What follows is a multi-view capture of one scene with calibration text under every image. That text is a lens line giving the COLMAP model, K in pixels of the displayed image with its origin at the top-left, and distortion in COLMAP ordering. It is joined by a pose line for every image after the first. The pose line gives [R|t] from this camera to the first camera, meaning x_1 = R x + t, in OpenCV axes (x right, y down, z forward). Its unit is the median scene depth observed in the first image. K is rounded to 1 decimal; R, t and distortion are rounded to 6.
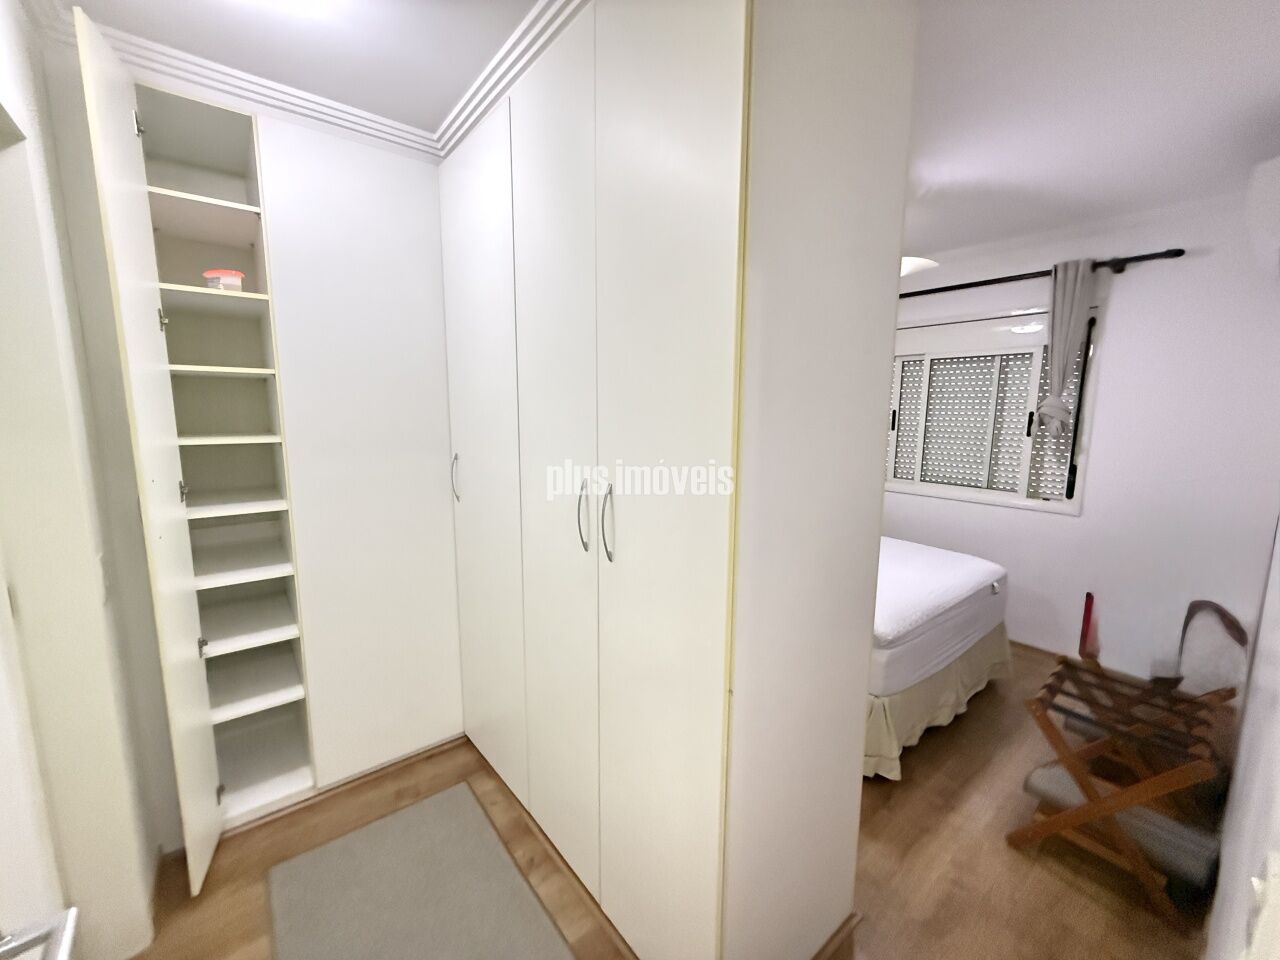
lens RADIAL K [[516.1, 0, 640.2], [0, 516.1, 481.2], [0, 0, 1]] dist [-0.001486, 0.000065]
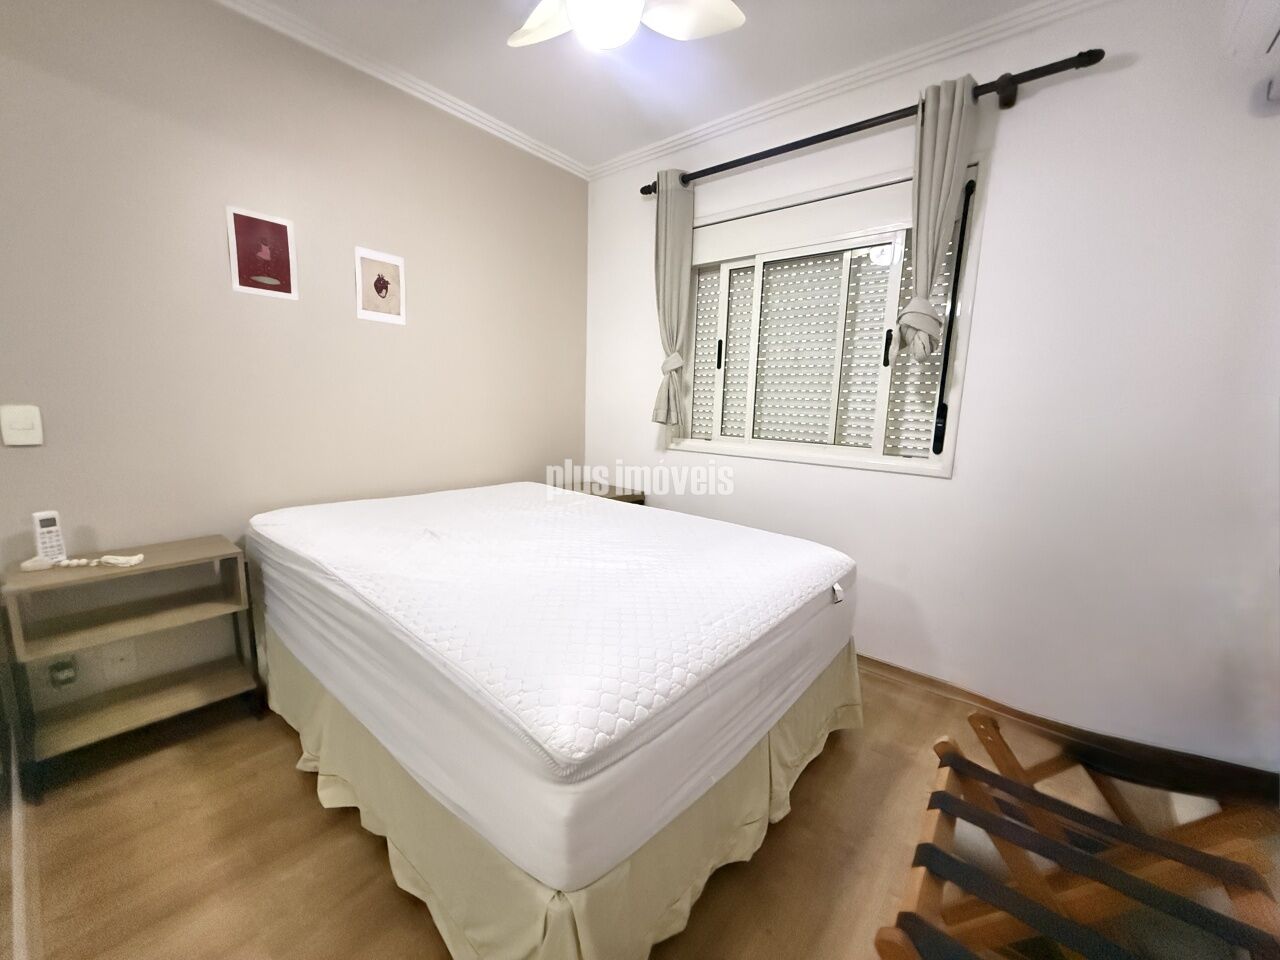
lens RADIAL K [[516.1, 0, 639.1], [0, 516.1, 479.7], [0, 0, 1]] dist [-0.001486, 0.000065]
pose [[0.979801, -0.008796, 0.199782, 0.292701], [0.005485, 0.999838, 0.017118, 0.053939], [-0.199900, -0.015676, 0.979691, 0.390586]]
